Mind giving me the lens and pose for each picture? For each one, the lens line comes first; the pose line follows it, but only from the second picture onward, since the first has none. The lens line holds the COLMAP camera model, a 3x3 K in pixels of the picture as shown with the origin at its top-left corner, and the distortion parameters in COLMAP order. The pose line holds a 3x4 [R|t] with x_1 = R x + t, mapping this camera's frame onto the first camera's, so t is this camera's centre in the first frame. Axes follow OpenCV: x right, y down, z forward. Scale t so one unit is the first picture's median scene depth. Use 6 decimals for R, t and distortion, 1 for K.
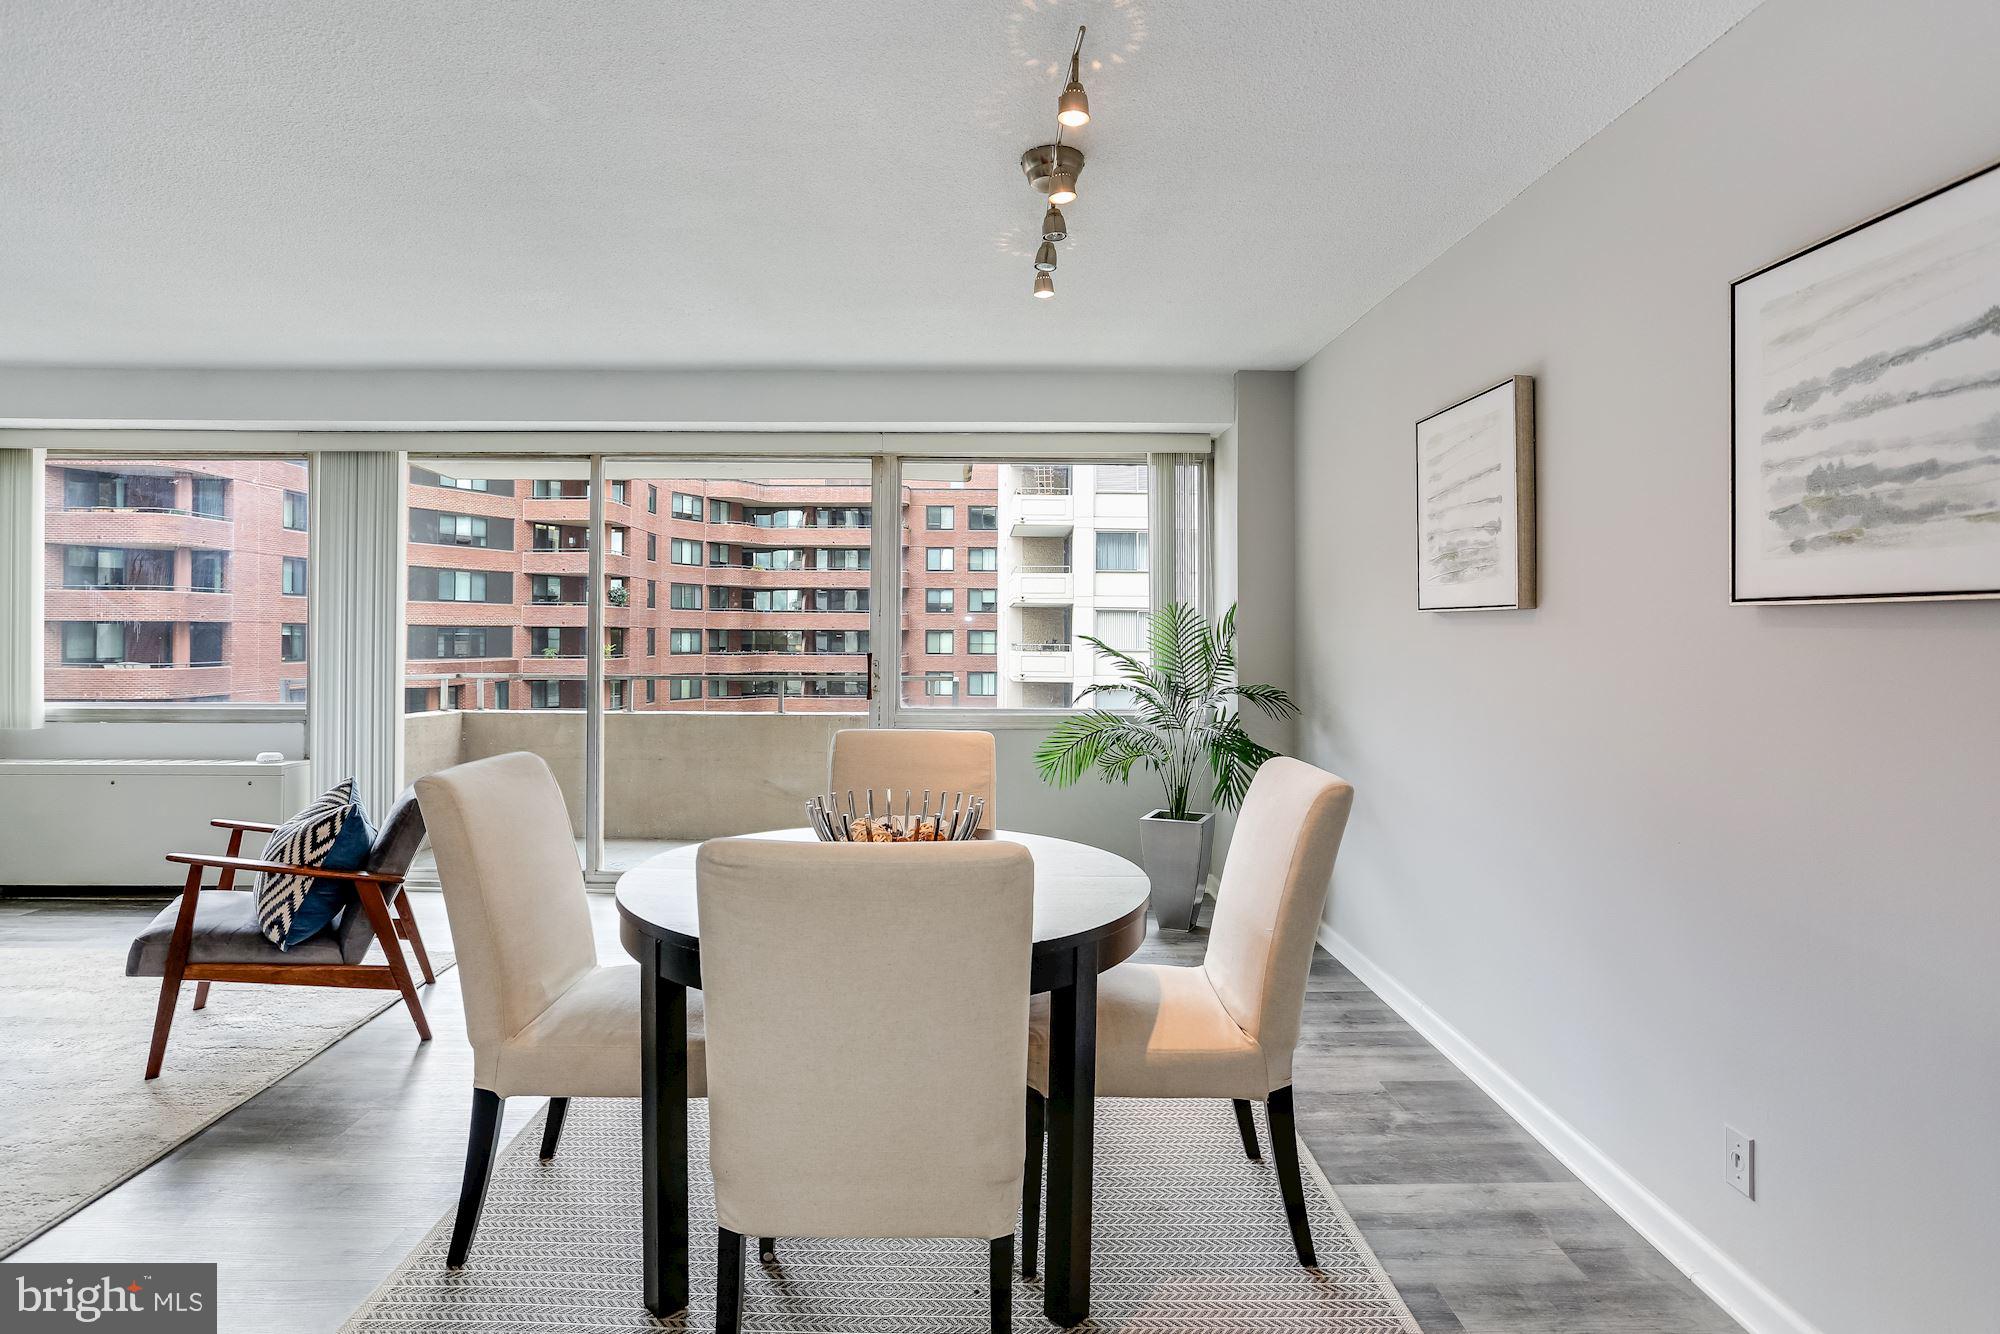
lens RADIAL K [[1033.9, 0, 991.5], [0, 1033.9, 632.8], [0, 0, 1]] dist [-0.061067, 0.037806]
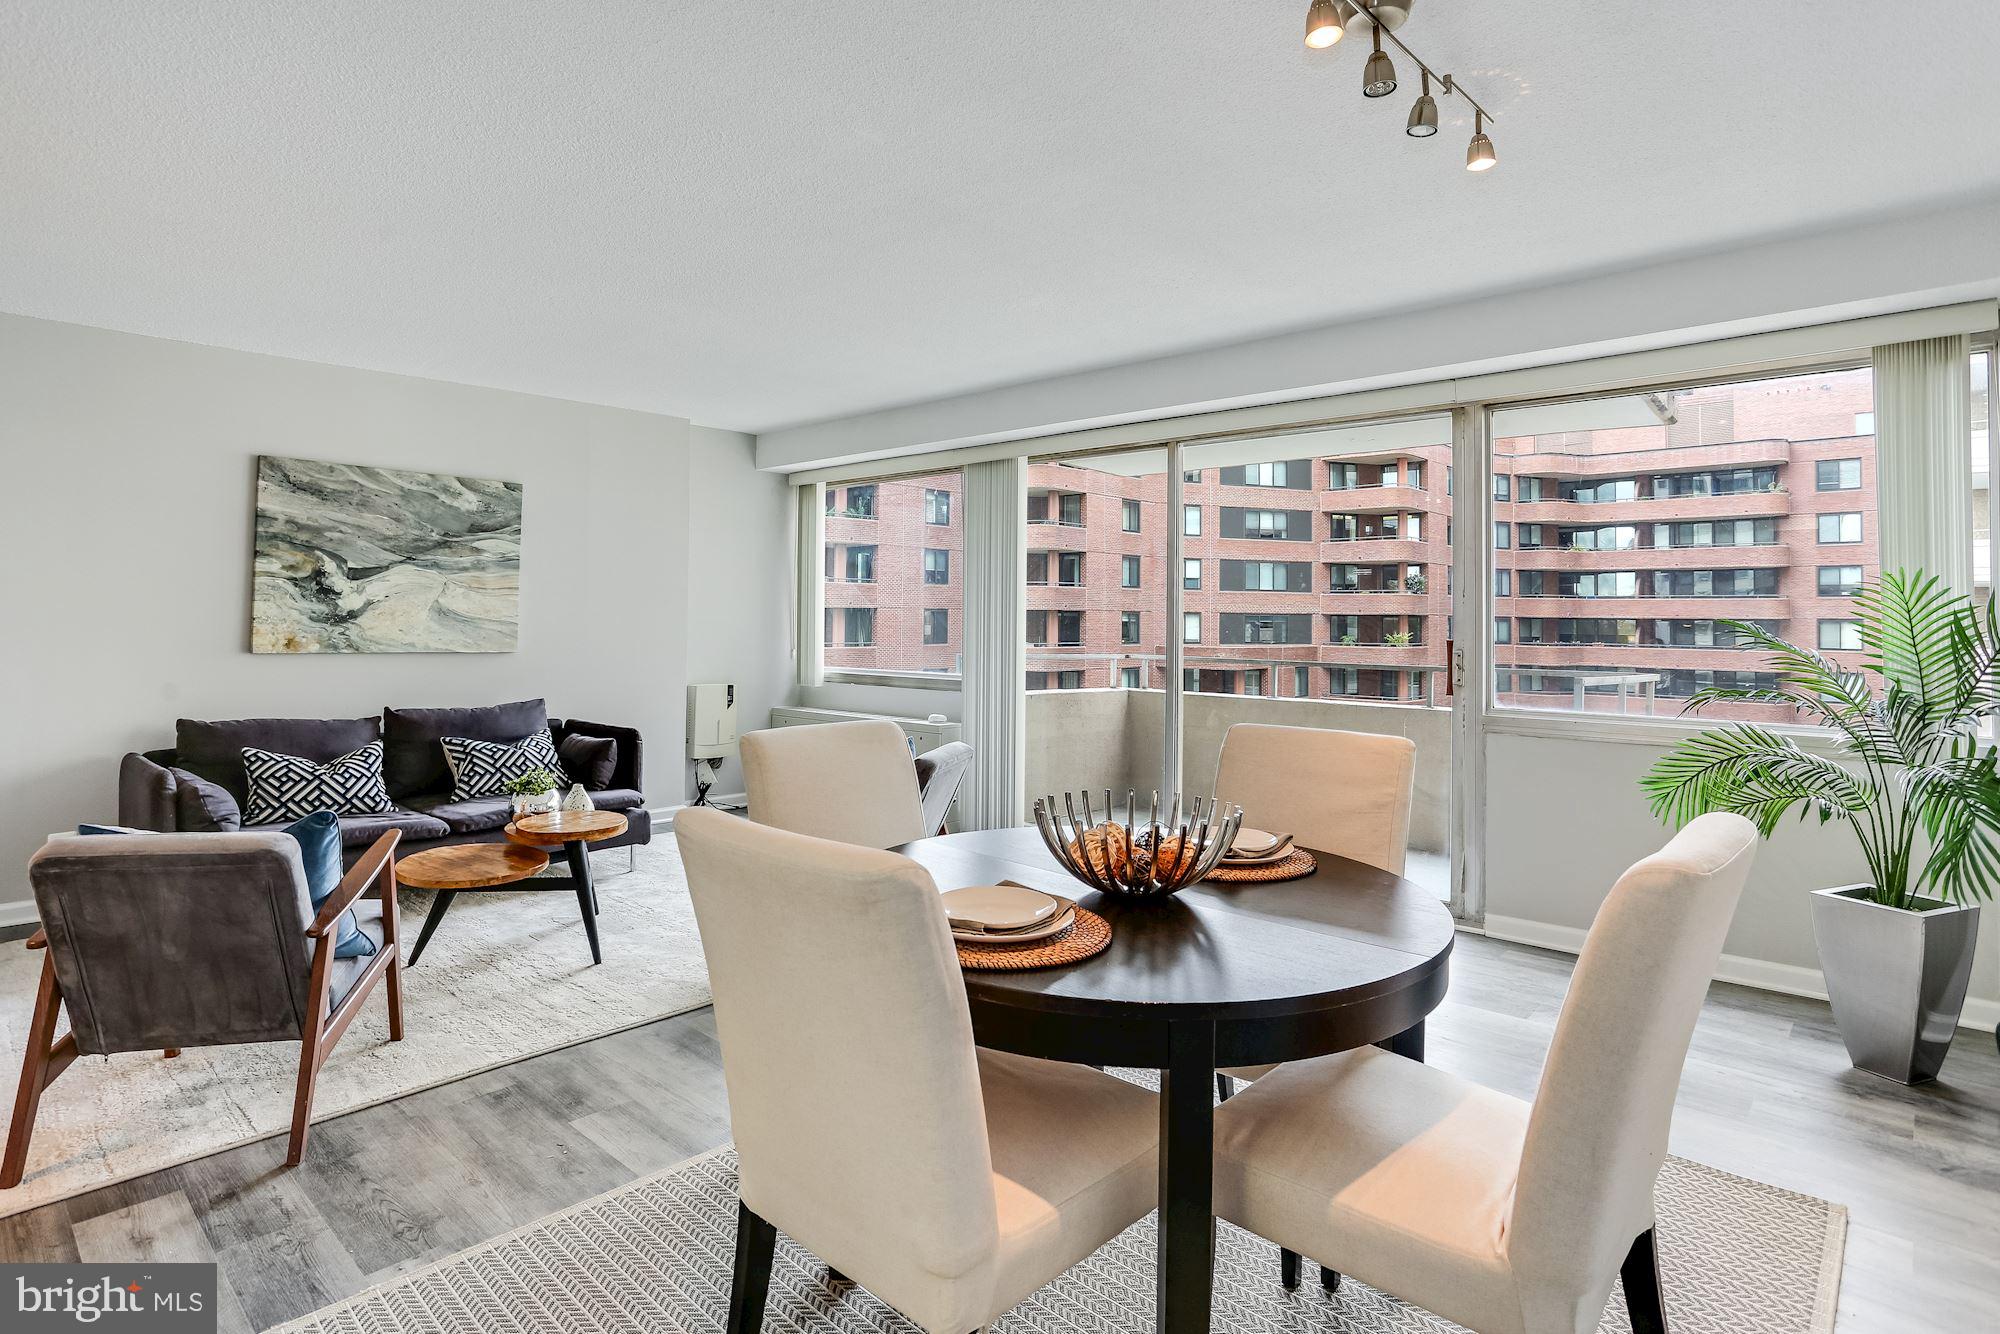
lens RADIAL K [[1037.8, 0, 1006.9], [0, 1037.8, 594.8], [0, 0, 1]] dist [-0.007007, 0.000466]
pose [[0.738191, -0.012553, -0.674475, 0.015432], [-0.004616, 0.999709, -0.023657, 0.000337], [0.674577, 0.020577, 0.737918, 0.010436]]
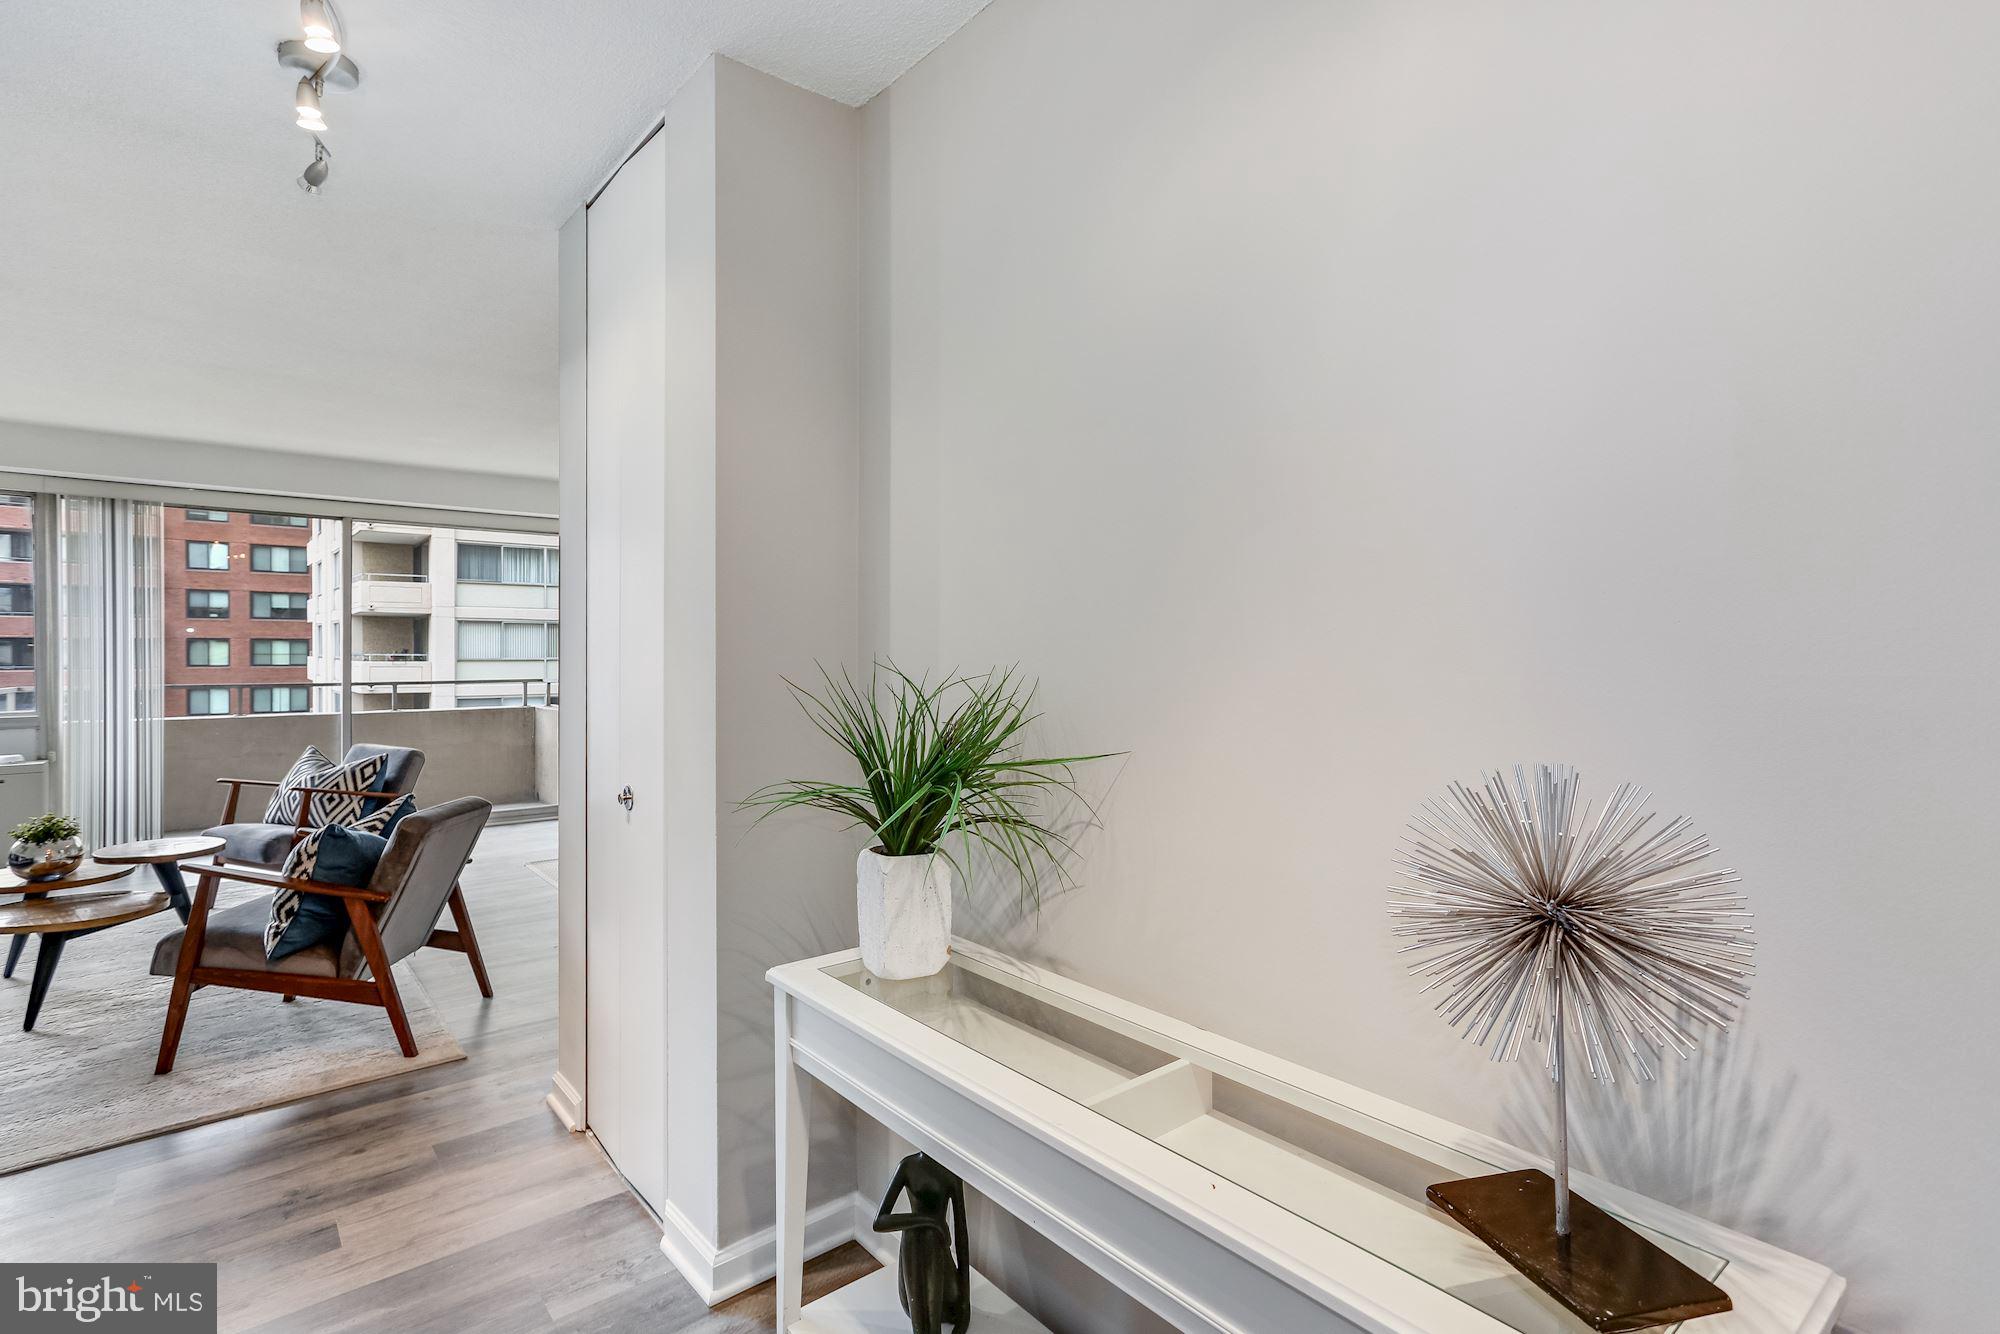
lens RADIAL K [[977.9, 0, 1003.1], [0, 977.9, 647.2], [0, 0, 1]] dist [-0.024646, 0.030832]
pose [[0.781452, -0.002219, 0.623961, -0.052026], [-0.001455, 0.999984, 0.005378, -0.000979], [-0.623963, -0.005111, 0.781437, -0.055153]]
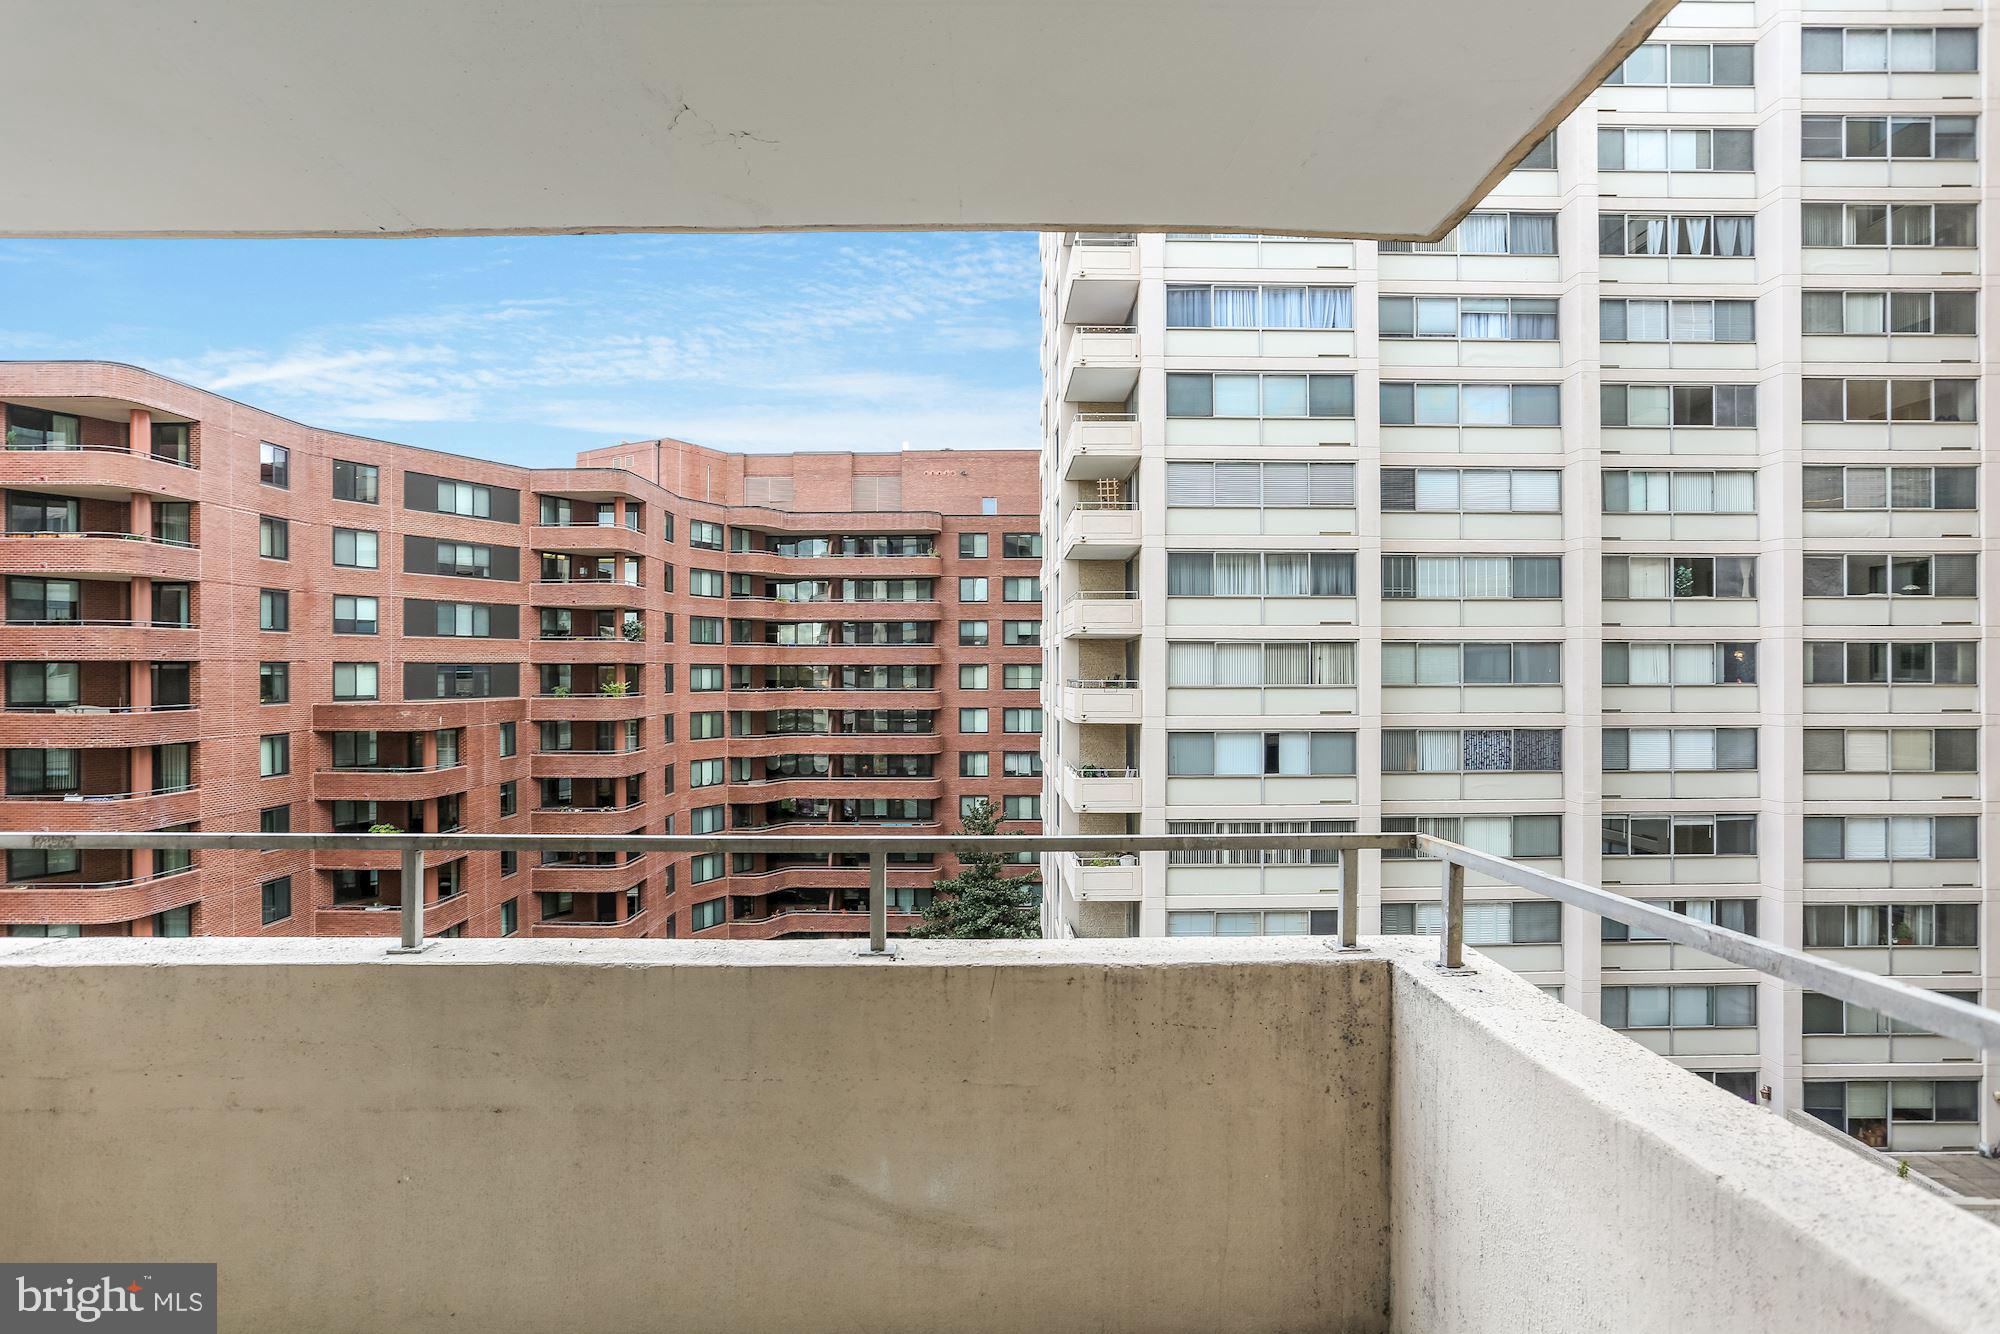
lens RADIAL K [[1007.2, 0, 1006.3], [0, 1007.2, 668.8], [0, 0, 1]] dist [-0.067851, 0.034929]
pose [[0.999979, -0.005951, -0.002375, -0.023335], [0.005959, 0.999976, 0.003493, -0.001713], [0.002354, -0.003507, 0.999991, 0.098434]]
